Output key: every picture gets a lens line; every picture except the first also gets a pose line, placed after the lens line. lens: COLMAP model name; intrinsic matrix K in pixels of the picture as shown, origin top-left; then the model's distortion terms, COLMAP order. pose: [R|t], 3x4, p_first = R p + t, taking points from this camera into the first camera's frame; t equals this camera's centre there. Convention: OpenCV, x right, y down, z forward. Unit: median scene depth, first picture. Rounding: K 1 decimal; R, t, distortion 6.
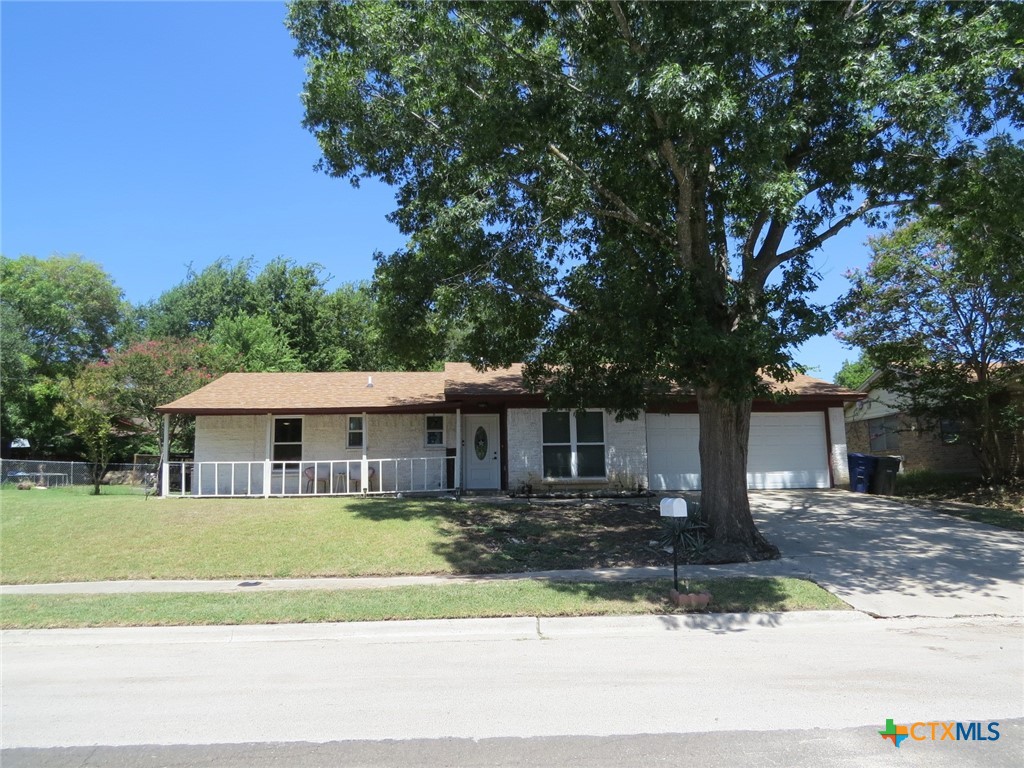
lens RADIAL K [[700.9, 0, 512.0], [0, 700.9, 384.0], [0, 0, 1]] dist [-0.062303, 0.000052]
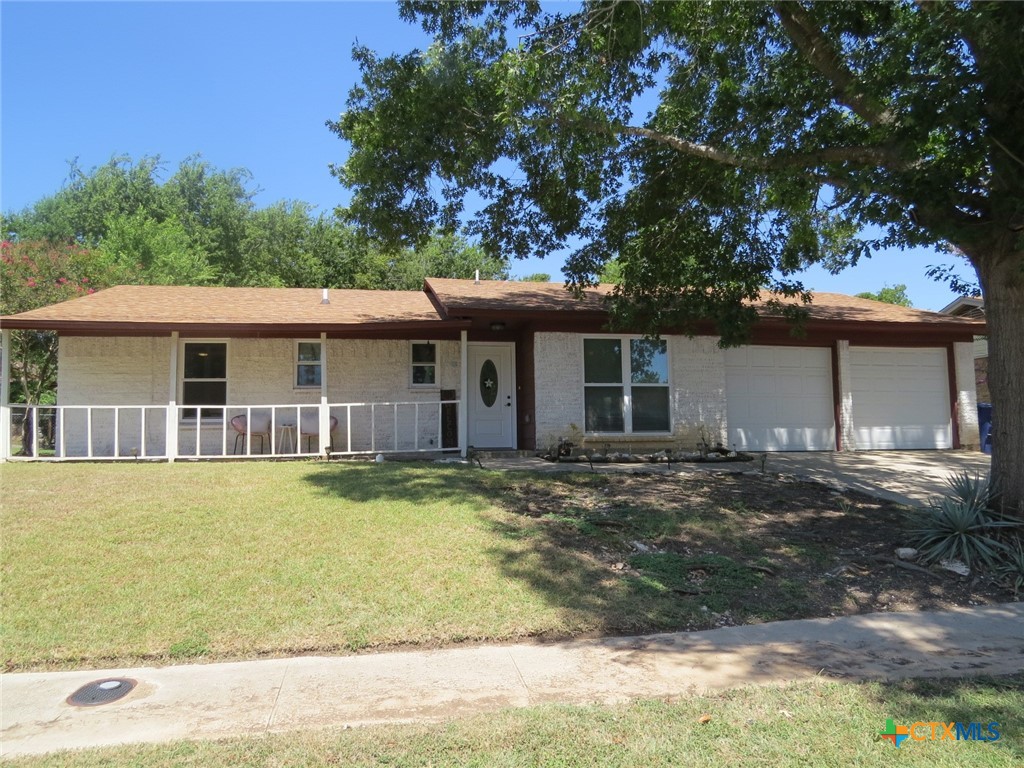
lens RADIAL K [[723.1, 0, 515.0], [0, 723.1, 383.8], [0, 0, 1]] dist [-0.038191, 0.005704]
pose [[0.995565, 0.010829, 0.093455, -0.091896], [-0.016646, 0.997957, 0.061687, 0.042398], [-0.092596, -0.062969, 0.993711, 0.292940]]
